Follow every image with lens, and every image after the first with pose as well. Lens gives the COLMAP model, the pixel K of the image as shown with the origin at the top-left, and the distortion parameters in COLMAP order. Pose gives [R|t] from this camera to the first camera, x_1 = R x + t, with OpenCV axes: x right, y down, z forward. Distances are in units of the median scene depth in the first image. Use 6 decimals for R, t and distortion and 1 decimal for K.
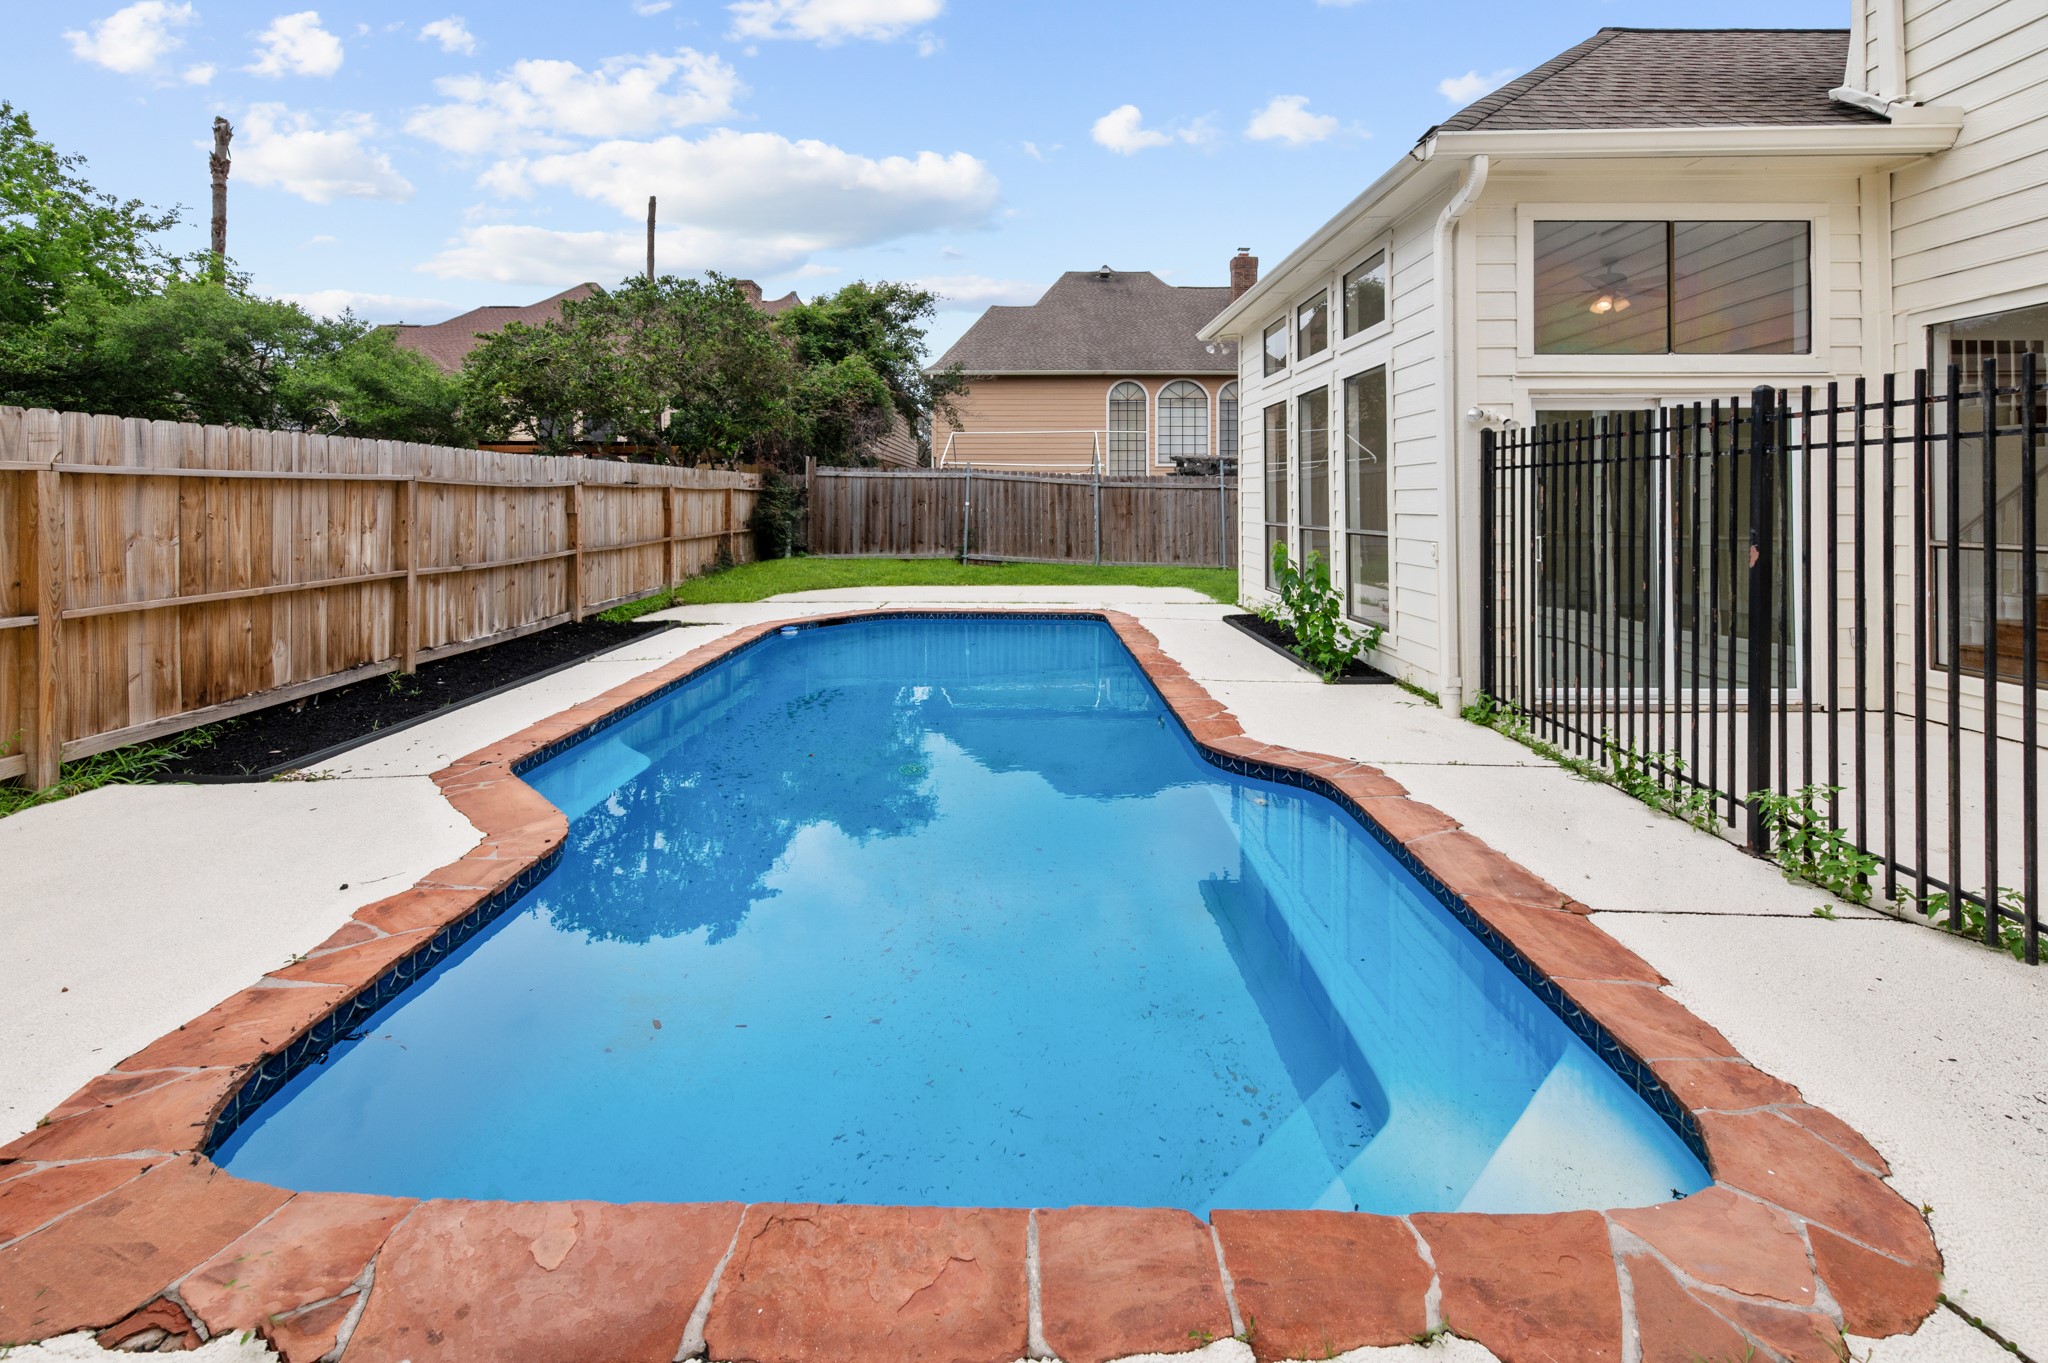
lens RADIAL K [[816.4, 0, 1062.0], [0, 816.4, 501.7], [0, 0, 1]] dist [-0.001018, -0.000011]
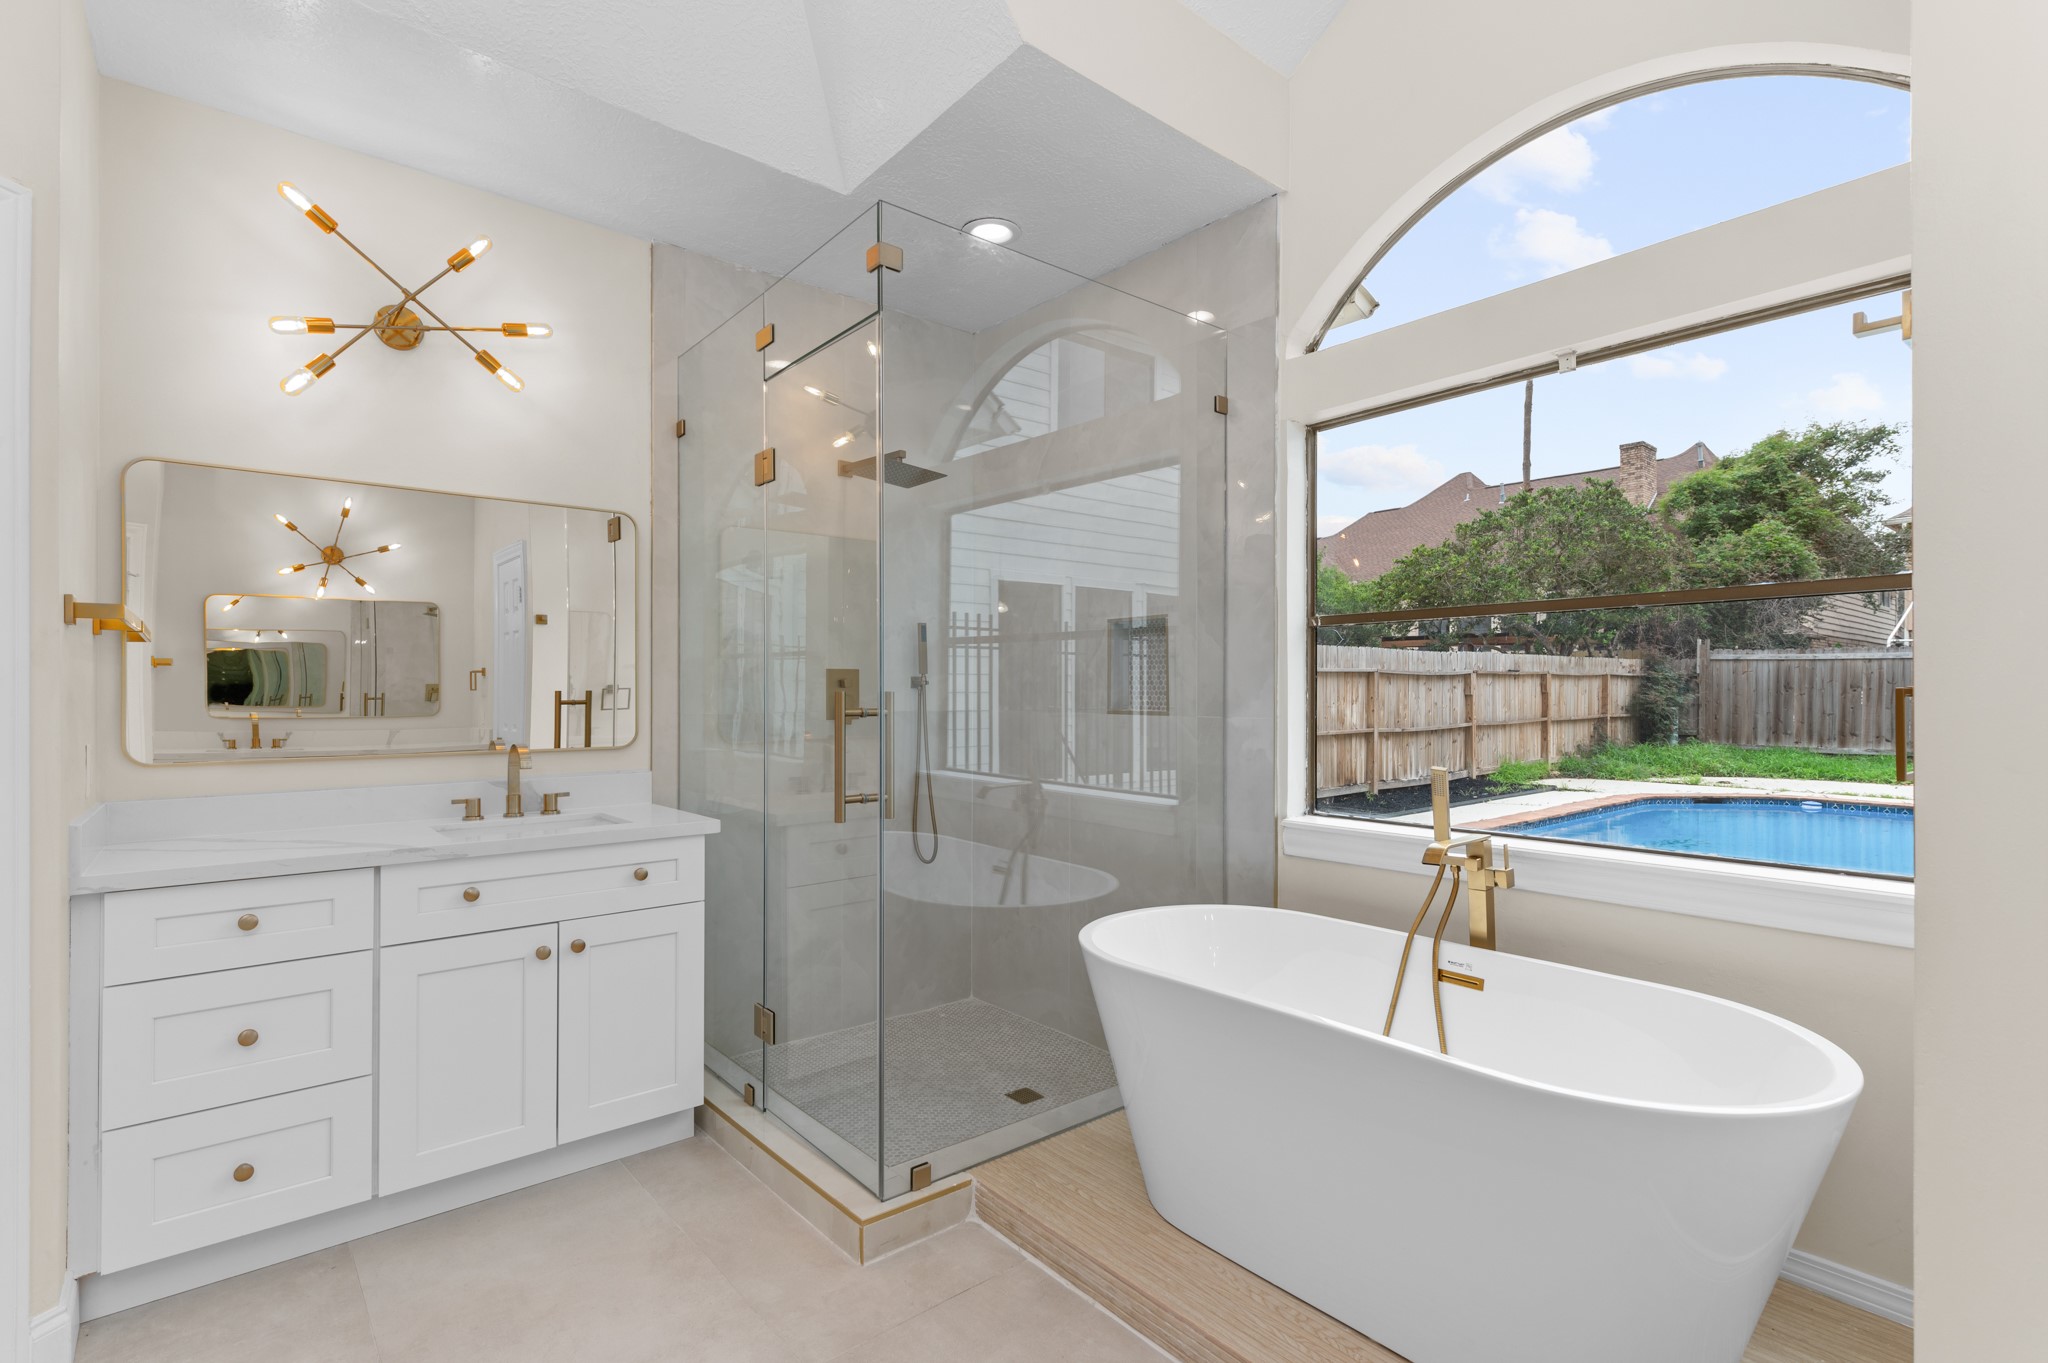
lens RADIAL K [[972.8, 0, 982.6], [0, 972.8, 691.5], [0, 0, 1]] dist [0.007653, 0.000001]
pose [[0.566334, 0.002749, -0.824171, 0.157157], [-0.003013, 0.999995, 0.001265, 0.005938], [0.824170, 0.001767, 0.566339, -0.338497]]
